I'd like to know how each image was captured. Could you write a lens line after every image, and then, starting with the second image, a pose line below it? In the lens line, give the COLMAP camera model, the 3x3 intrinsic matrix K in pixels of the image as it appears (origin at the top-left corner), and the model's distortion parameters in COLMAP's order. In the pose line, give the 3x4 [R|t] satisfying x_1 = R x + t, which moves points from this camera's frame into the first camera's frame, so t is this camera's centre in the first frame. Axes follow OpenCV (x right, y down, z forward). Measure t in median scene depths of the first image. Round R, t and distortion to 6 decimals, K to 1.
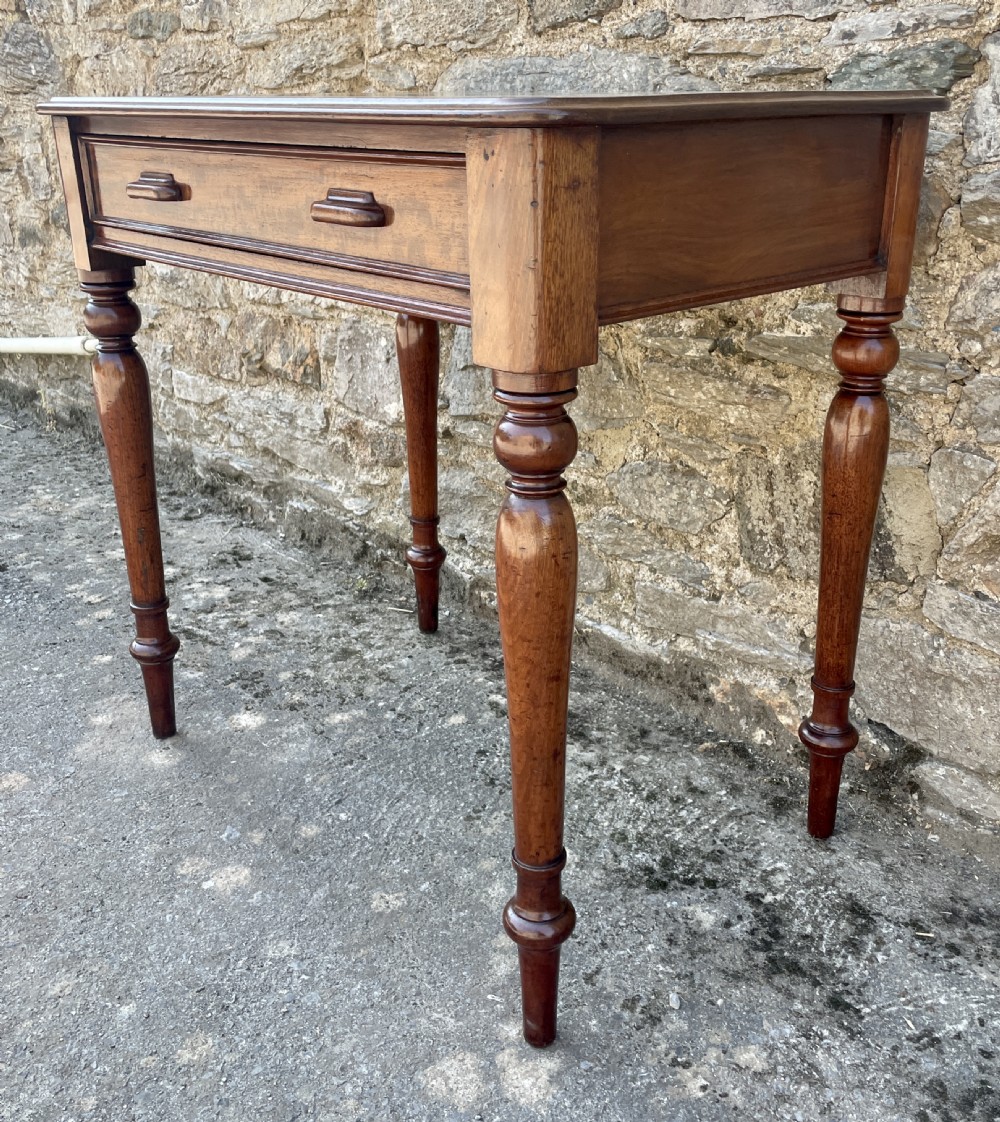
lens RADIAL K [[1167.8, 0, 524.0], [0, 1167.8, 521.2], [0, 0, 1]] dist [0.098513, -0.137839]
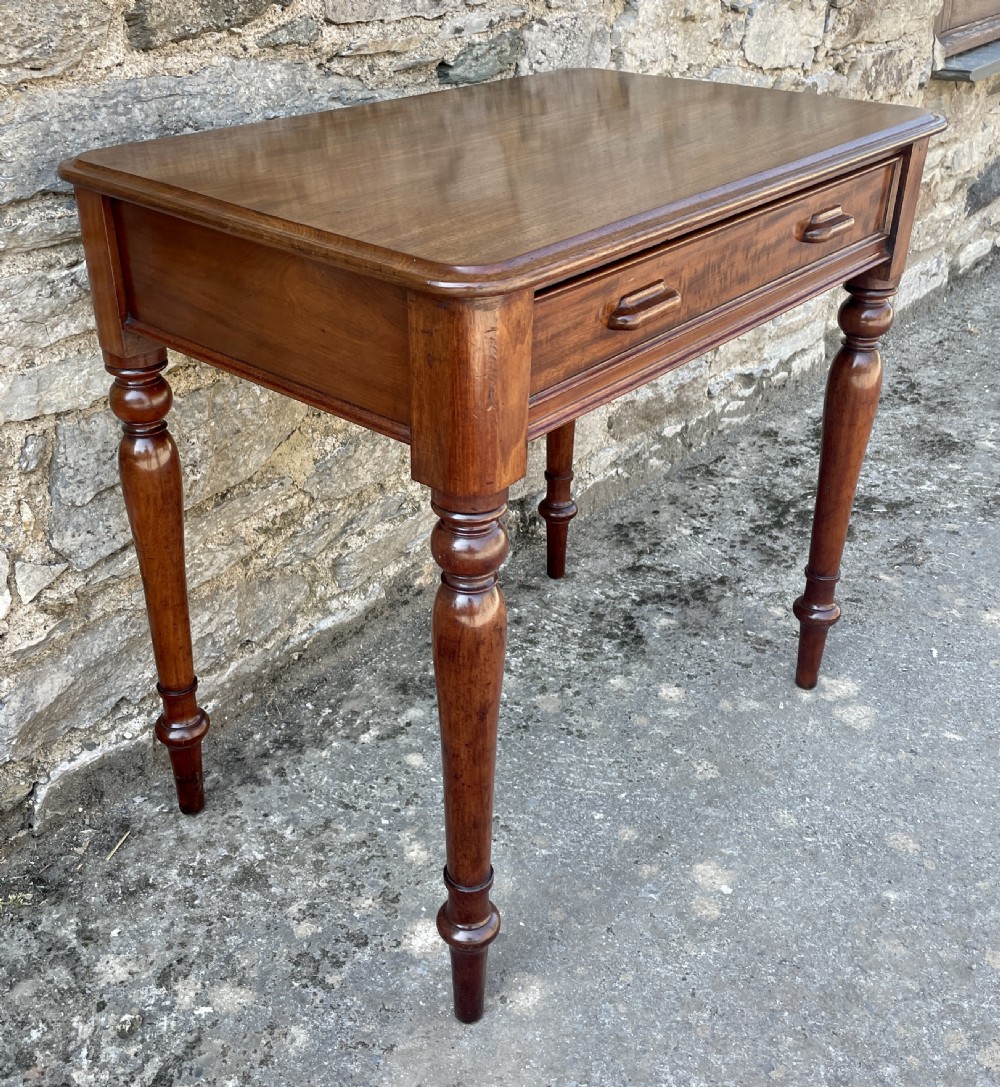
lens RADIAL K [[1167.1, 0, 459.7], [0, 1167.1, 488.7], [0, 0, 1]] dist [0.096803, -0.133023]
pose [[-0.103321, -0.456218, 0.883849, -0.965891], [0.338426, 0.819463, 0.462545, -0.532913], [-0.935303, 0.346908, 0.069728, 0.972061]]
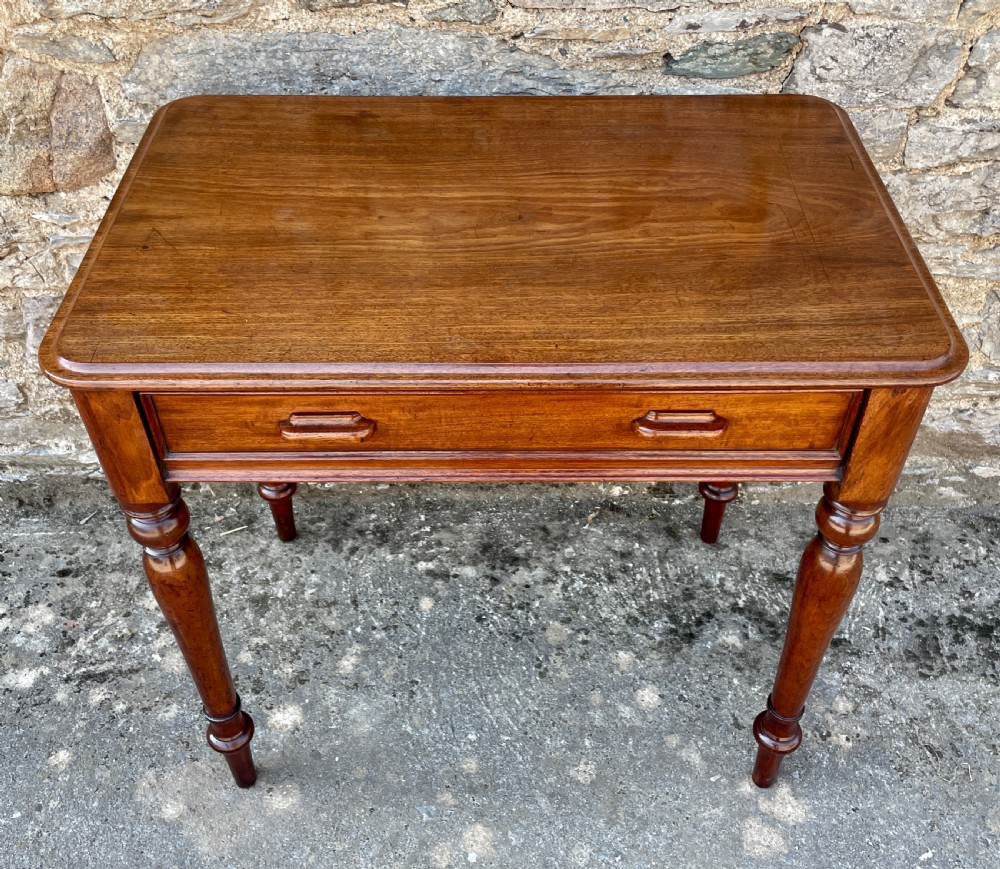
lens RADIAL K [[1029.2, 0, 489.8], [0, 1029.2, 427.5], [0, 0, 1]] dist [0.091265, -0.118433]
pose [[0.677149, -0.504076, 0.536074, -0.582970], [0.253694, 0.843774, 0.472953, -0.558460], [-0.690730, -0.184261, 0.699242, 0.288236]]
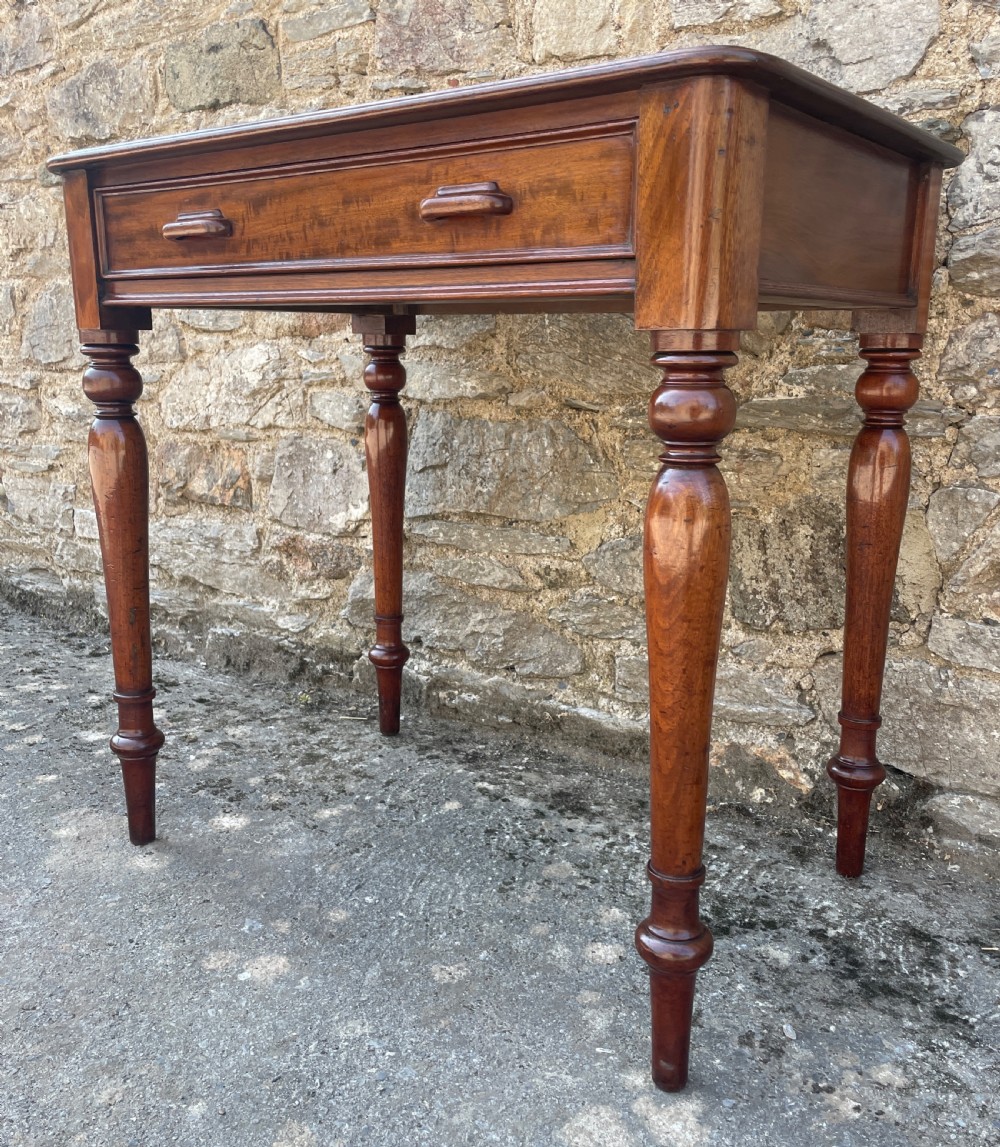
lens RADIAL K [[1066.5, 0, 511.8], [0, 1066.5, 570.0], [0, 0, 1]] dist [0.087634, -0.119926]
pose [[0.981992, -0.025056, 0.187251, -0.202190], [0.050677, 0.989777, -0.133320, 0.114224], [-0.181997, 0.140408, 0.973223, 0.110021]]
